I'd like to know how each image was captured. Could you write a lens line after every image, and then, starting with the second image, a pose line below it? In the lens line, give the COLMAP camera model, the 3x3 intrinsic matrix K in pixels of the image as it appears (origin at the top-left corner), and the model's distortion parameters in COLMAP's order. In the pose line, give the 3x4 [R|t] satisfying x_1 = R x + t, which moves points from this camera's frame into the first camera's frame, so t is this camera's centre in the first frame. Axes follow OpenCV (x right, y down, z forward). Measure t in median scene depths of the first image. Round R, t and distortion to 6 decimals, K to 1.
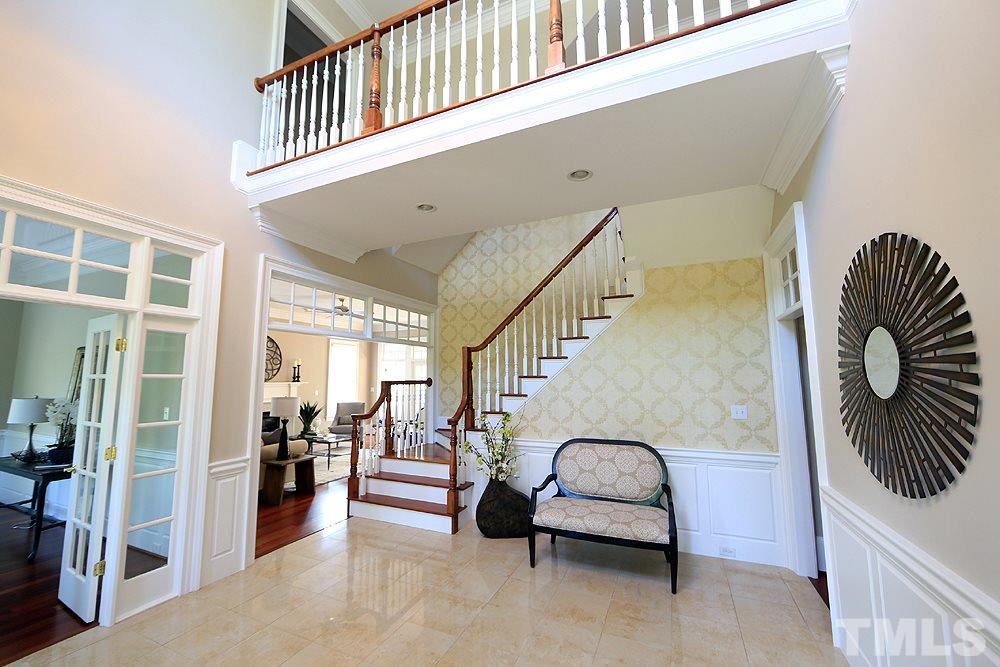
lens RADIAL K [[393.7, 0, 498.5], [0, 393.7, 331.5], [0, 0, 1]] dist [-0.012191, 0.000424]
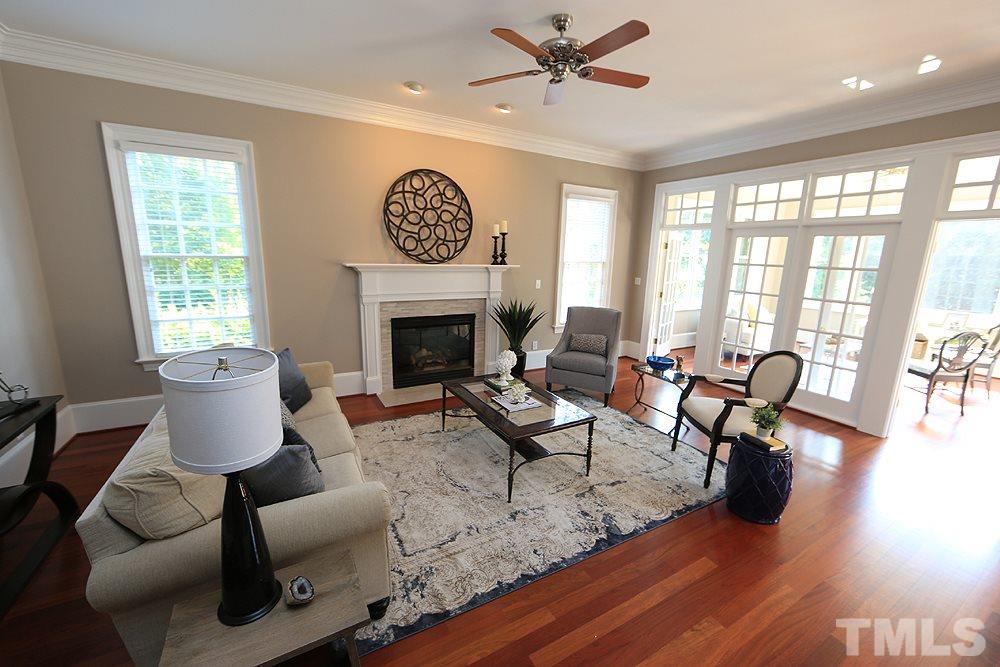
lens RADIAL K [[393.7, 0, 498.8], [0, 393.7, 331.4], [0, 0, 1]] dist [-0.012191, 0.000424]
pose [[0.802580, 0.142373, -0.579305, -0.185024], [0.041523, 0.955414, 0.292334, 0.057661], [0.595097, -0.258676, 0.760885, 0.560516]]
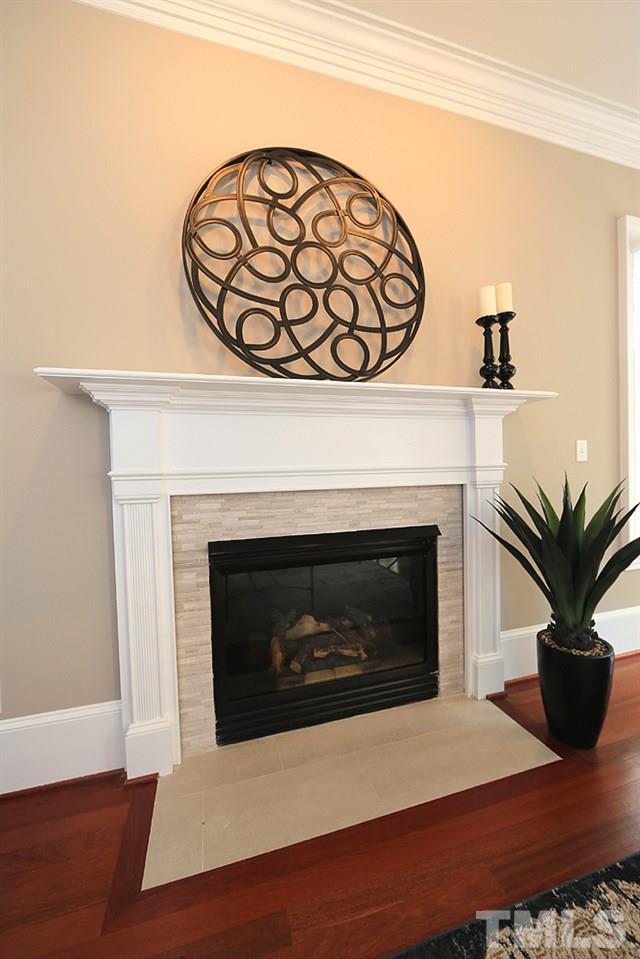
lens RADIAL K [[377.6, 0, 322.2], [0, 377.6, 478.6], [0, 0, 1]] dist [-0.012191, 0.000424]
pose [[0.654333, 0.004972, -0.756190, -0.428261], [0.111998, 0.988313, 0.103409, 0.143308], [0.747867, -0.152356, 0.646129, 0.800064]]
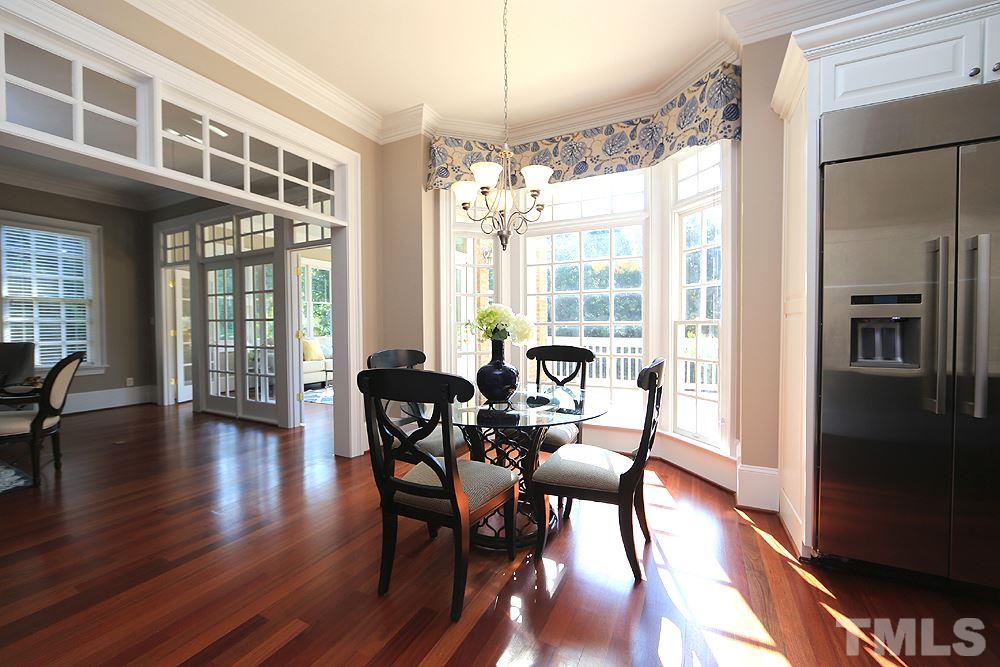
lens RADIAL K [[393.7, 0, 499.6], [0, 393.7, 336.6], [0, 0, 1]] dist [-0.012191, 0.000424]
pose [[0.998482, -0.000766, -0.055070, 0.225792], [0.008641, 0.989698, 0.142908, 0.123723], [0.054393, -0.143166, 0.988203, 0.634692]]
